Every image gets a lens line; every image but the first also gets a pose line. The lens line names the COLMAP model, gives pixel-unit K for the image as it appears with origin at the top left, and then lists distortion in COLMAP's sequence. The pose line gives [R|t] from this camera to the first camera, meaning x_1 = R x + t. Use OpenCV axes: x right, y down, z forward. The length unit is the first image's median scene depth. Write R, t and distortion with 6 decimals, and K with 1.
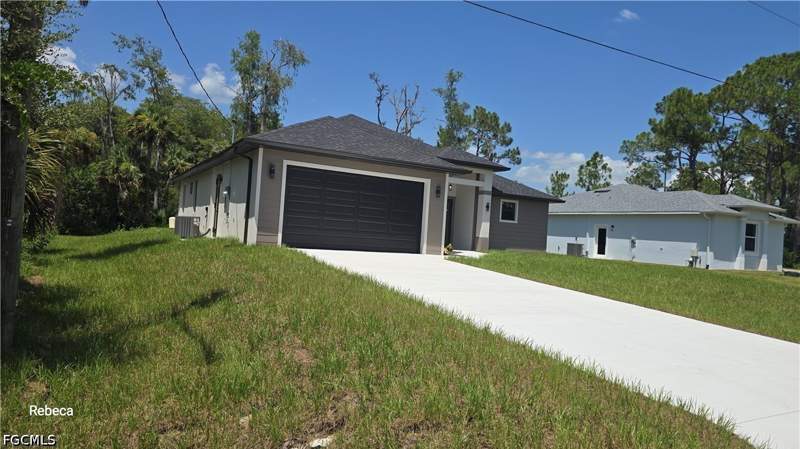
lens RADIAL K [[541.5, 0, 400.0], [0, 541.5, 224.5], [0, 0, 1]] dist [0.095505, -0.101295]
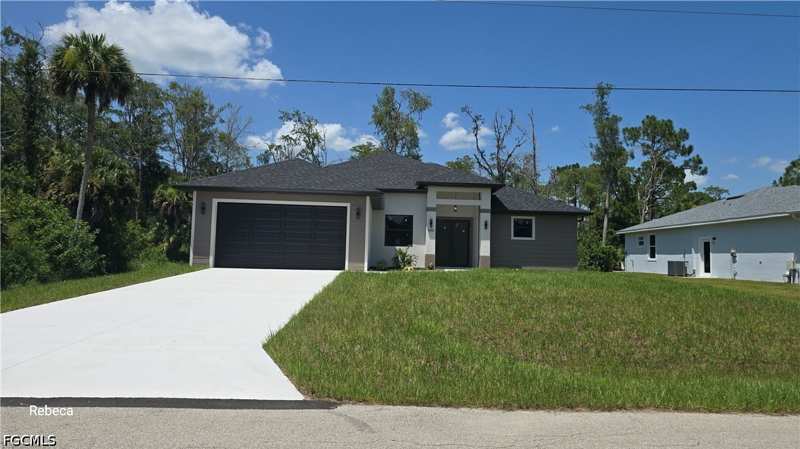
lens RADIAL K [[541.5, 0, 400.0], [0, 541.5, 224.5], [0, 0, 1]] dist [0.095505, -0.101295]
pose [[0.888786, -0.071643, -0.452688, 0.275758], [0.041747, 0.996256, -0.075706, 0.020785], [0.456417, 0.048388, 0.888449, 0.024575]]
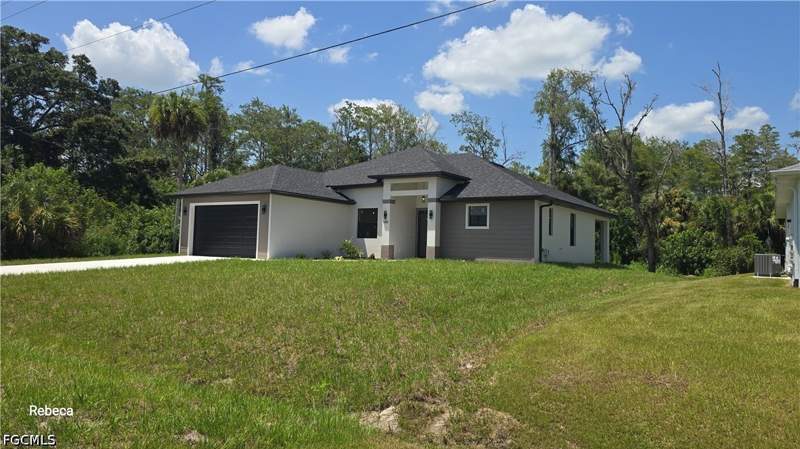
lens RADIAL K [[541.5, 0, 400.0], [0, 541.5, 224.5], [0, 0, 1]] dist [0.095505, -0.101295]
pose [[0.449228, -0.090888, -0.888782, 0.580451], [0.020908, 0.995609, -0.091245, 0.042129], [0.893172, 0.022407, 0.449156, 0.301297]]
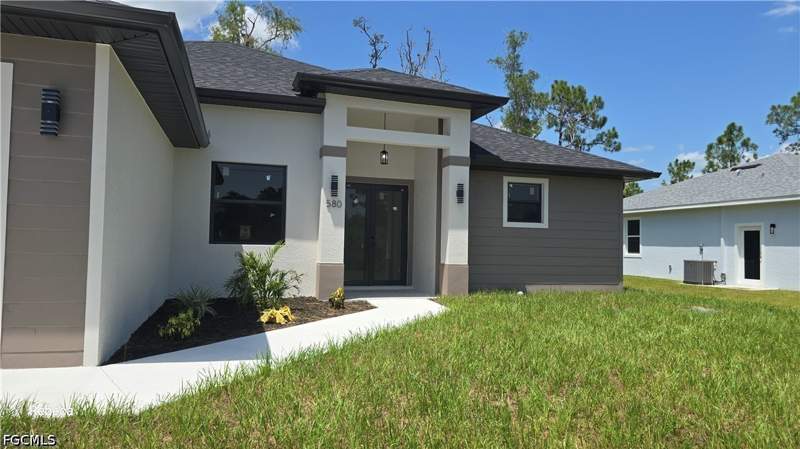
lens RADIAL K [[540.2, 0, 414.0], [0, 540.2, 223.2], [0, 0, 1]] dist [0.098829, -0.096686]
pose [[0.981308, -0.054812, -0.184475, 0.118836], [0.048793, 0.998123, -0.037012, 0.003127], [0.186157, 0.027319, 0.982140, 0.332840]]
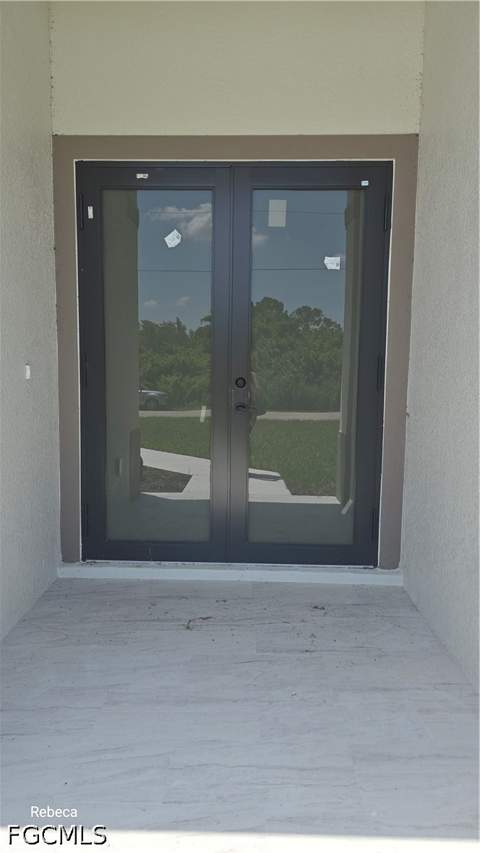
lens RADIAL K [[577.4, 0, 240.0], [0, 577.4, 426.5], [0, 0, 1]] dist [0.095505, -0.101295]
pose [[0.856774, -0.006471, -0.515651, 0.084031], [0.052870, 0.995755, 0.075350, -0.000991], [0.512974, -0.091820, 0.853479, 0.547663]]
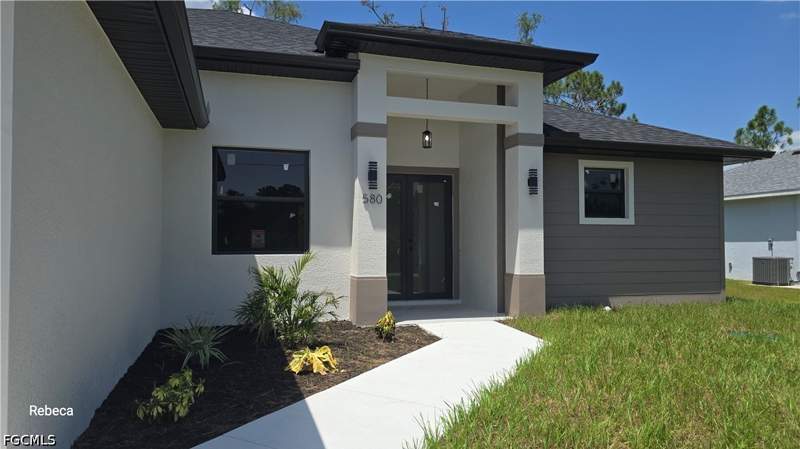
lens RADIAL K [[541.5, 0, 400.0], [0, 541.5, 224.5], [0, 0, 1]] dist [0.095505, -0.101295]
pose [[0.976012, -0.074200, -0.204685, 0.086760], [0.069120, 0.997099, -0.031864, -0.000859], [0.206455, 0.016952, 0.978309, 0.383823]]
